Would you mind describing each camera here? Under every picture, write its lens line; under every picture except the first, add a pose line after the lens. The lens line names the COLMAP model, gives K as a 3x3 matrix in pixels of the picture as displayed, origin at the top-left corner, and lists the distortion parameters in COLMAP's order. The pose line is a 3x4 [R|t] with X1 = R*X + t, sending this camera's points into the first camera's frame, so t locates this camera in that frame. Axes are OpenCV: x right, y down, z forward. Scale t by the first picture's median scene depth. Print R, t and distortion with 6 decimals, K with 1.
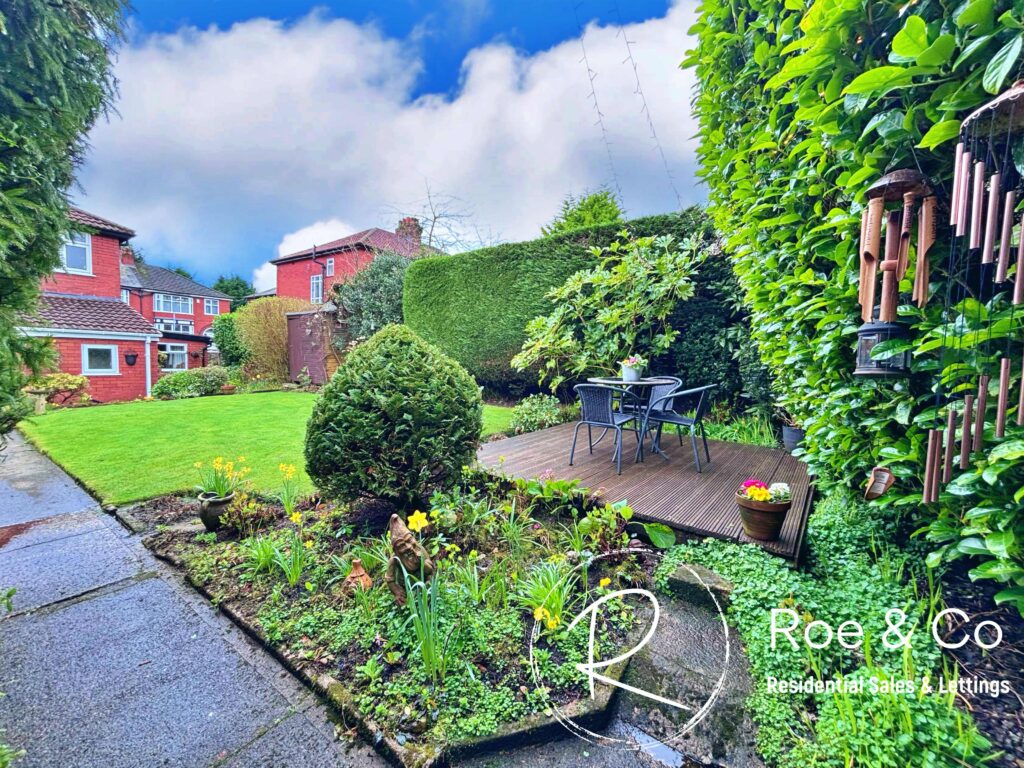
lens RADIAL K [[412.5, 0, 510.5], [0, 412.5, 382.9], [0, 0, 1]] dist [0.012433, -0.002863]
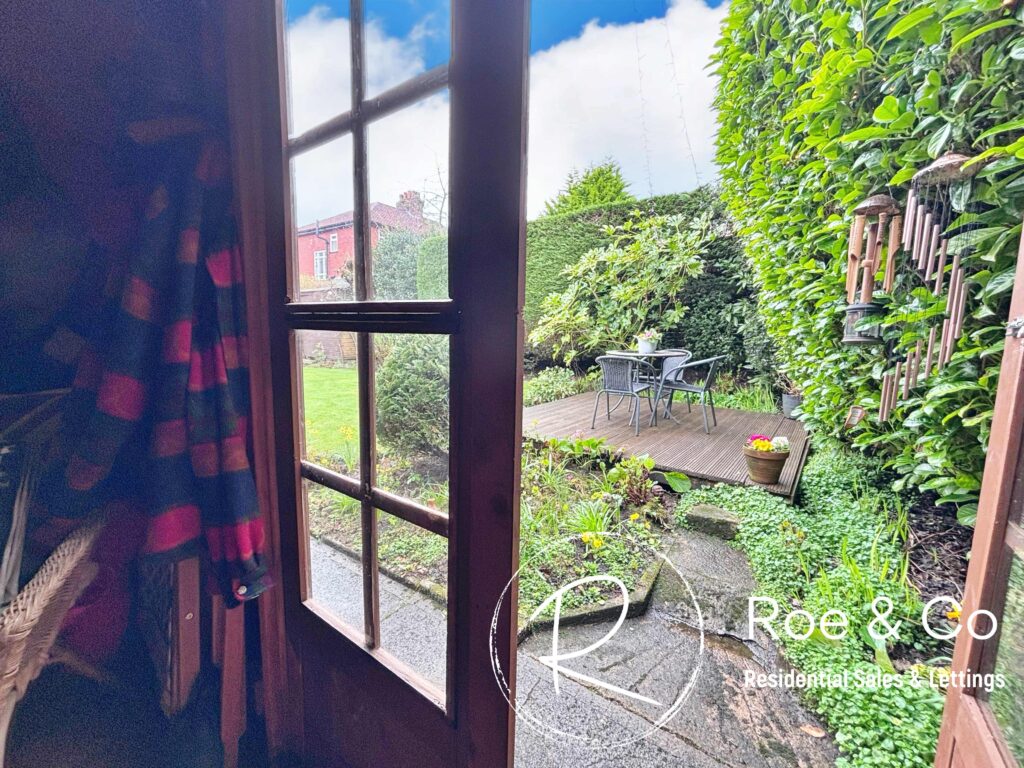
lens RADIAL K [[412.5, 0, 512.5], [0, 412.5, 382.5], [0, 0, 1]] dist [0.012433, -0.002863]
pose [[0.999965, -0.005339, 0.006416, -0.148482], [0.004961, 0.998324, 0.057663, 0.016685], [-0.006713, -0.057629, 0.998316, -0.204125]]
